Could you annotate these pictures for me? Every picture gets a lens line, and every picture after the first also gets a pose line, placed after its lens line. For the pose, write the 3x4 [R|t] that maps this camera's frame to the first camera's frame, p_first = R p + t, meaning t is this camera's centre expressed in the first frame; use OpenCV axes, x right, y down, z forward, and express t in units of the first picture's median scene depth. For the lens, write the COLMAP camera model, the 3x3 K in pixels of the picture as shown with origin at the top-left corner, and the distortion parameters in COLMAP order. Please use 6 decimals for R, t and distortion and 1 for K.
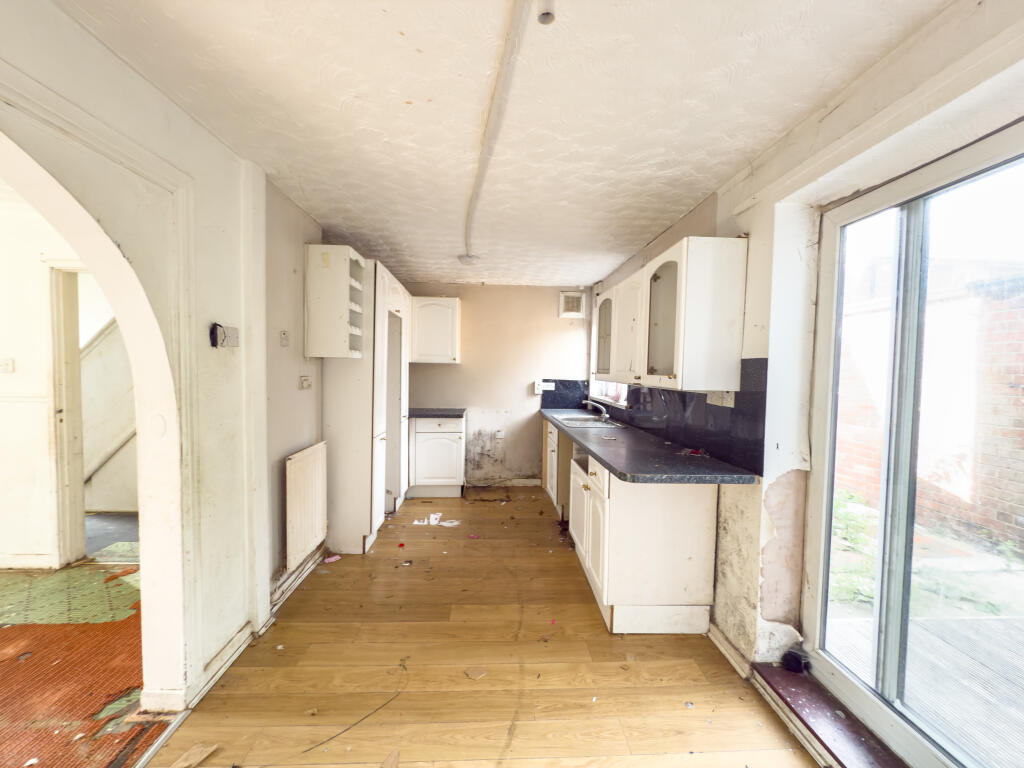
lens RADIAL K [[411.6, 0, 510.5], [0, 411.6, 382.7], [0, 0, 1]] dist [-0.003031, 0.000659]
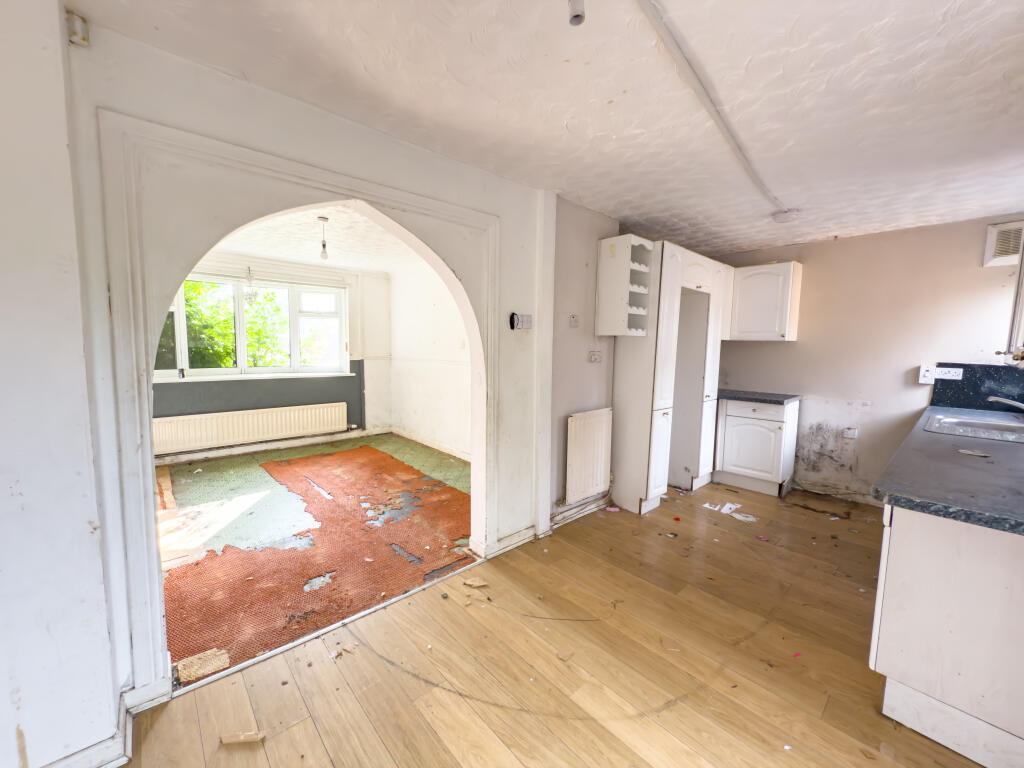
lens RADIAL K [[411.6, 0, 510.6], [0, 411.6, 383.2], [0, 0, 1]] dist [-0.003031, 0.000659]
pose [[0.633145, 0.067567, -0.771079, 0.284170], [-0.031303, 0.997603, 0.061713, 0.009816], [0.773400, -0.014936, 0.633742, 0.044985]]
